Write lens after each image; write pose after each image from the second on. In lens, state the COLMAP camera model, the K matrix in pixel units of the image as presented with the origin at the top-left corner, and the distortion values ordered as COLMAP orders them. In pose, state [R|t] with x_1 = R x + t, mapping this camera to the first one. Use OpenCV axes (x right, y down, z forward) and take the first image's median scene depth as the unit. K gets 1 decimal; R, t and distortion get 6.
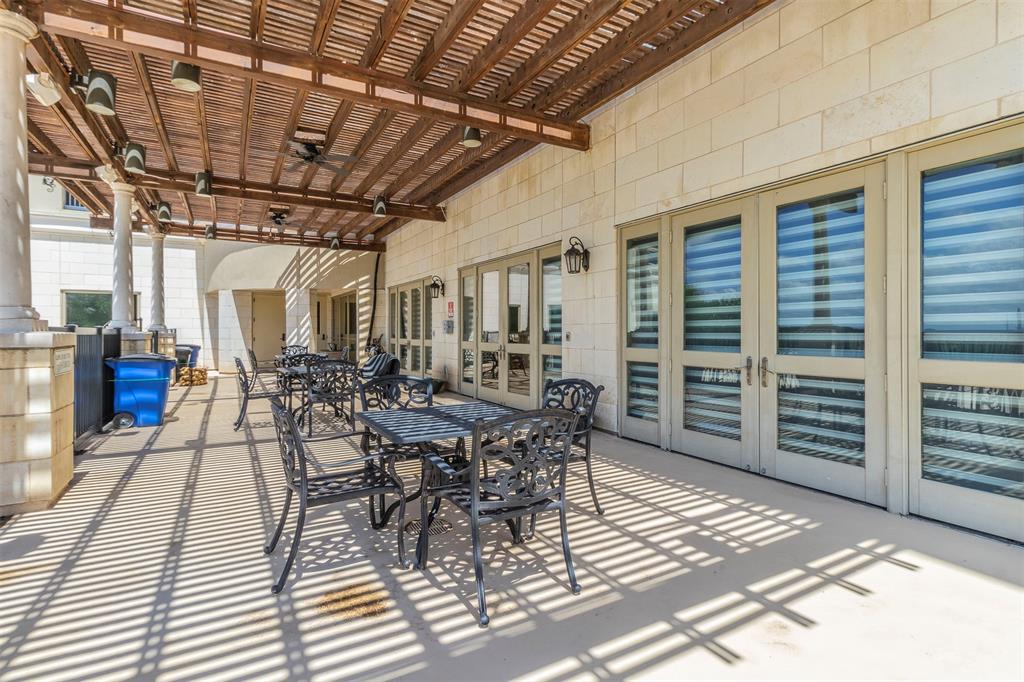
lens RADIAL K [[470.3, 0, 525.2], [0, 470.3, 324.2], [0, 0, 1]] dist [0.003903, -0.006109]
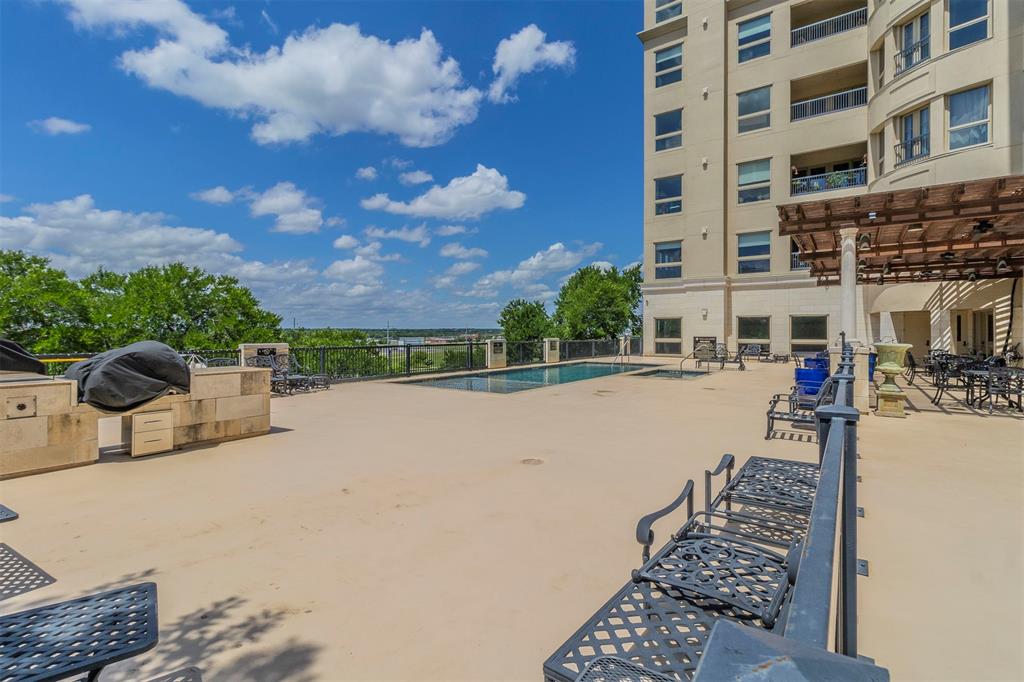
lens RADIAL K [[470.3, 0, 525.2], [0, 470.3, 324.2], [0, 0, 1]] dist [0.003903, -0.006109]
pose [[0.388712, -0.009226, -0.921313, 0.346855], [0.002818, 0.999957, -0.008825, -0.021799], [0.921355, 0.000834, 0.388722, -0.729477]]
